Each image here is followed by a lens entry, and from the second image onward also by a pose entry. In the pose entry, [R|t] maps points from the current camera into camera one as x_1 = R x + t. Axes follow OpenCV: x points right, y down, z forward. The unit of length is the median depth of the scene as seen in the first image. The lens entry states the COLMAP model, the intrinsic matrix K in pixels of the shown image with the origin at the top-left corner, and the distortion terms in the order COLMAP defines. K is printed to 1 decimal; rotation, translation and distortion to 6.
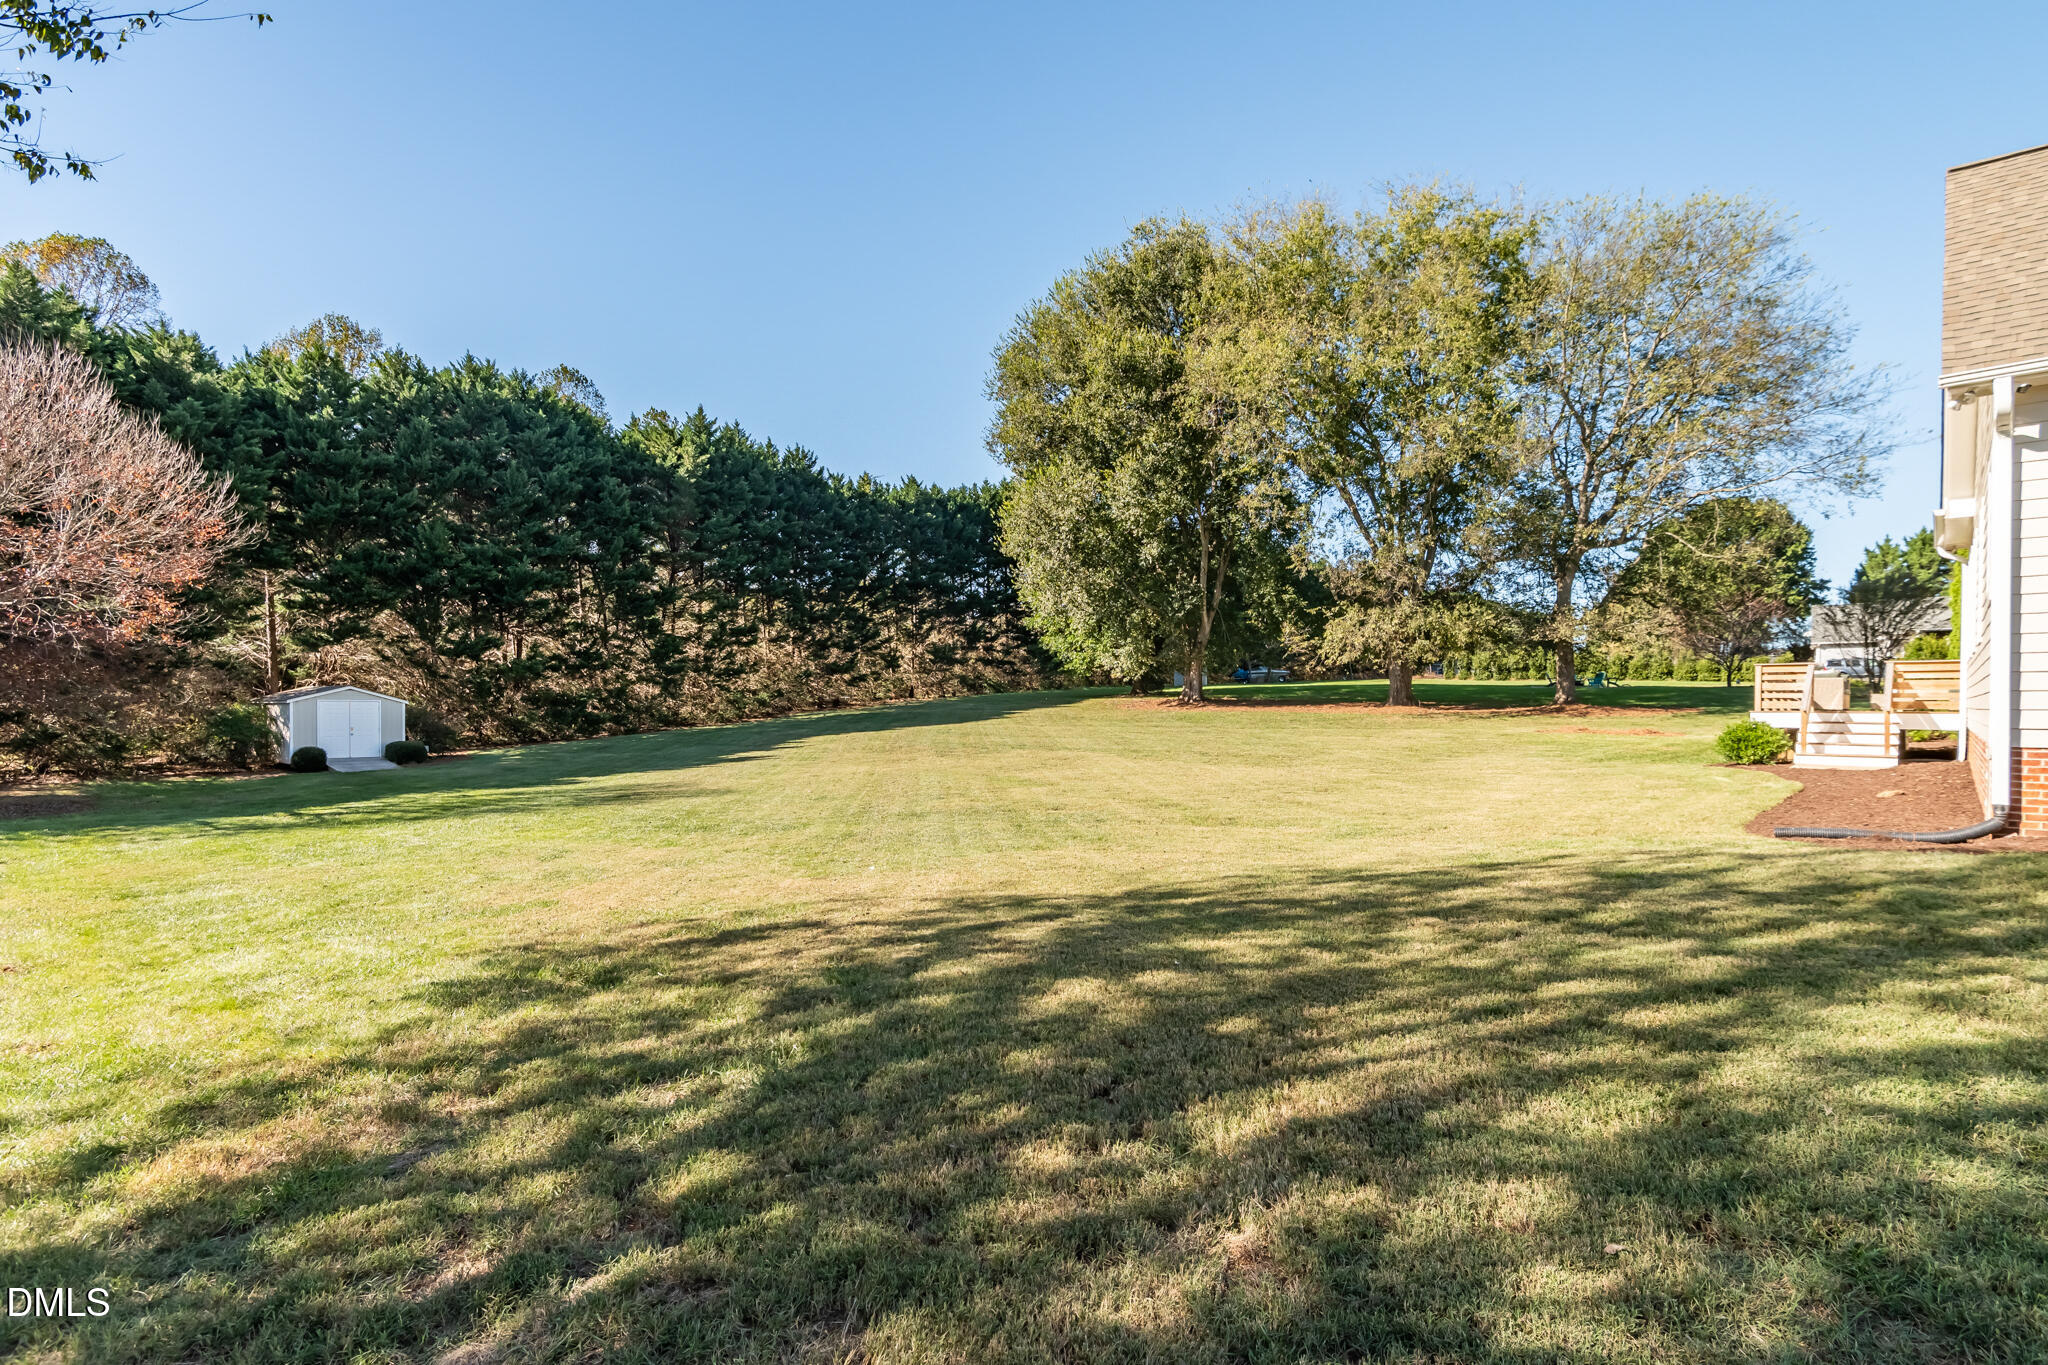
lens RADIAL K [[954.2, 0, 1020.0], [0, 954.2, 727.7], [0, 0, 1]] dist [-0.003571, -0.000999]
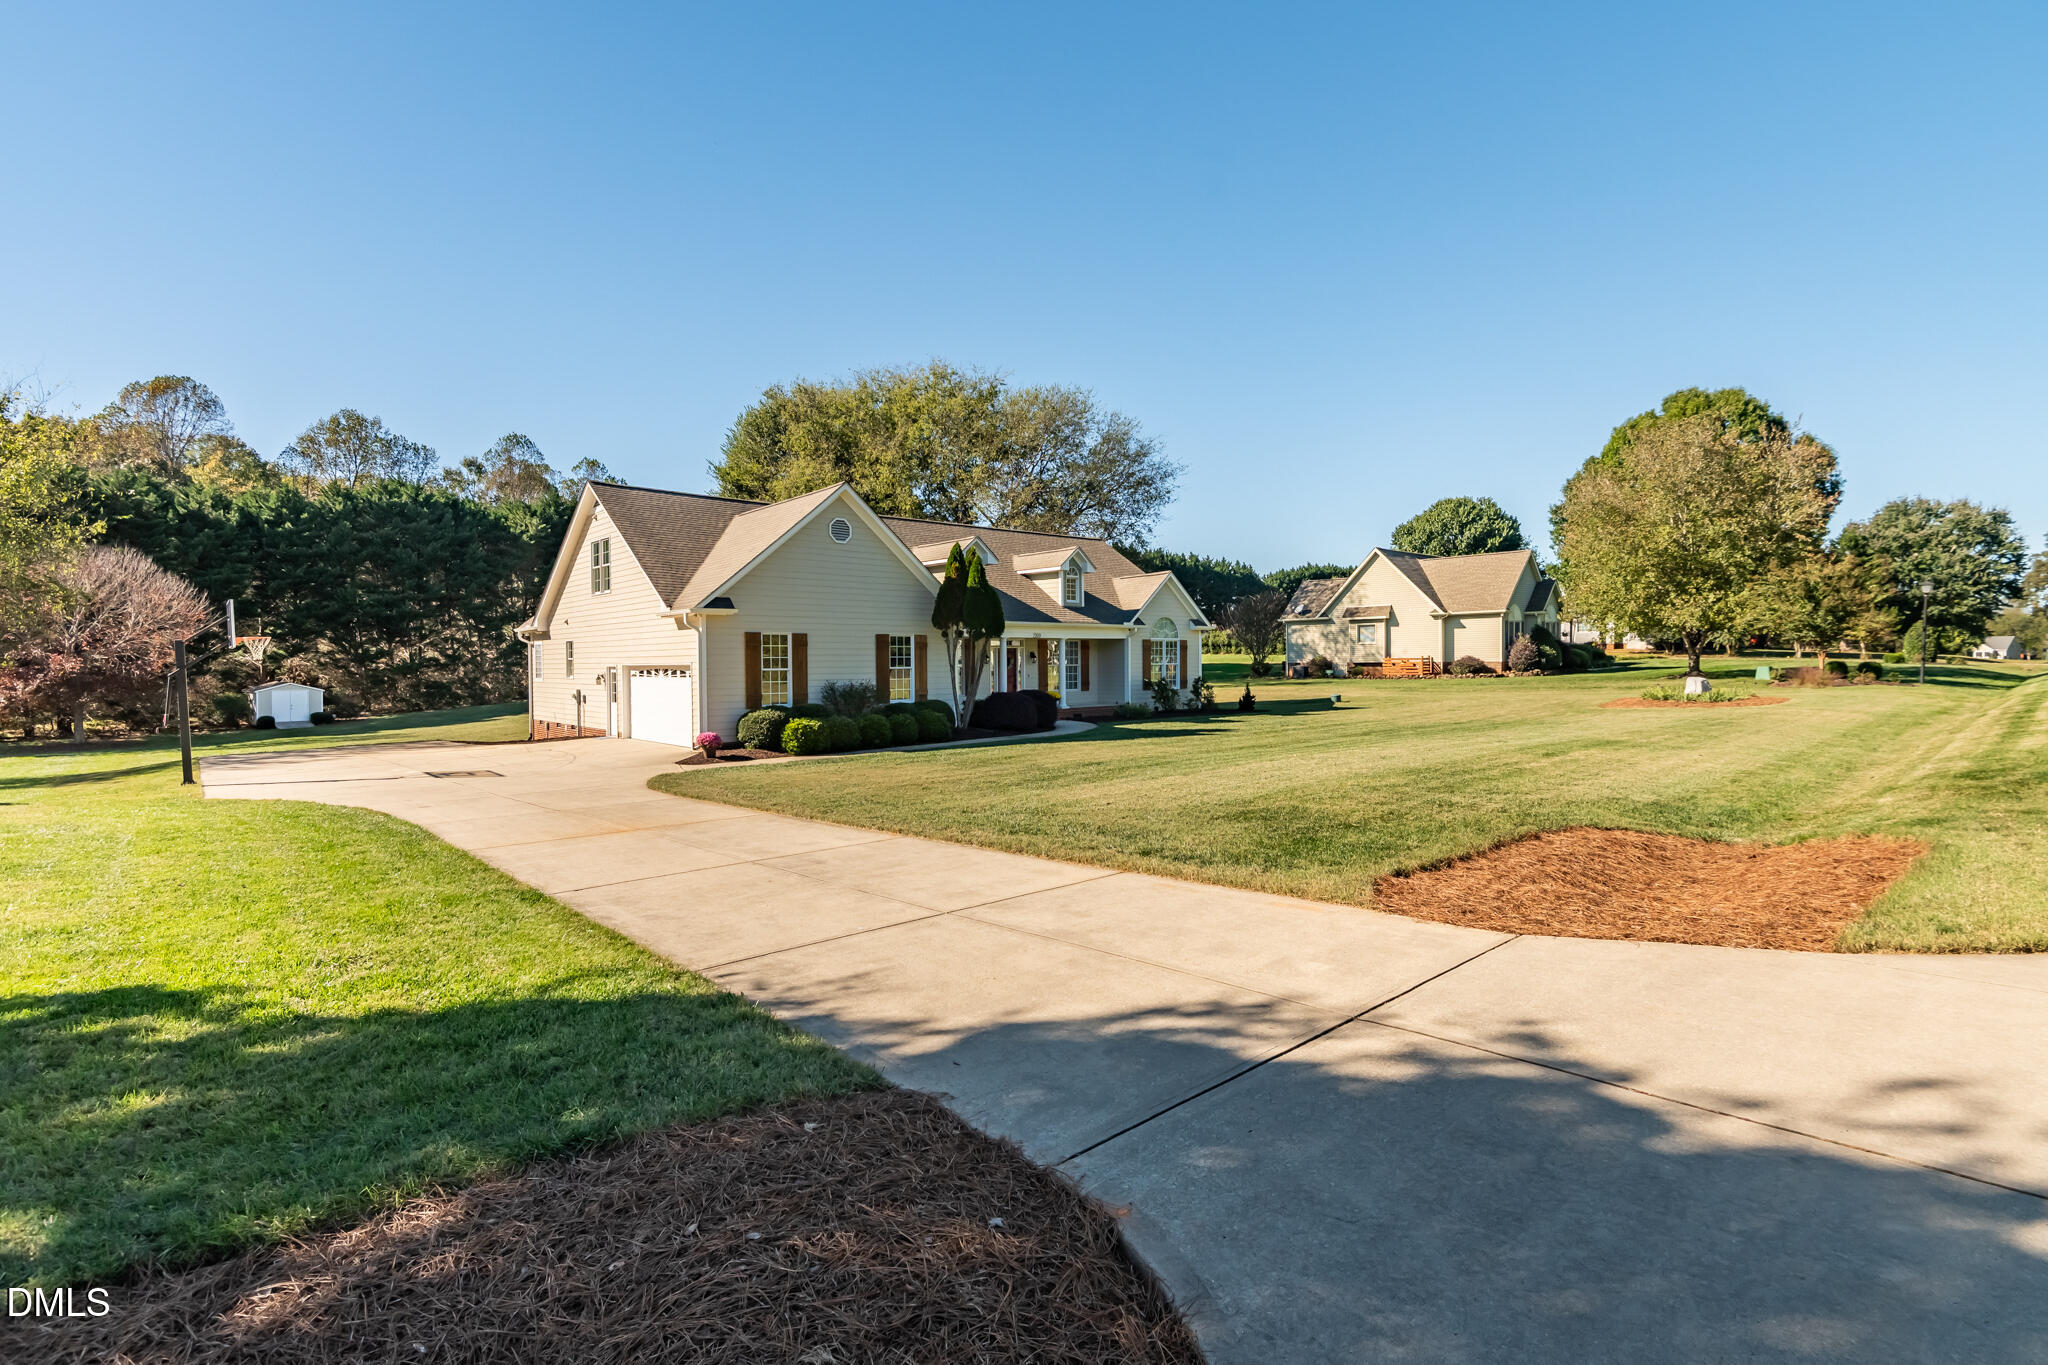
lens RADIAL K [[954.2, 0, 1024.6], [0, 954.2, 685.2], [0, 0, 1]] dist [-0.003571, -0.000999]
pose [[0.996803, -0.011363, -0.079087, 0.715500], [0.011065, 0.999930, -0.004206, -0.011516], [0.079130, 0.003317, 0.996859, -0.604623]]
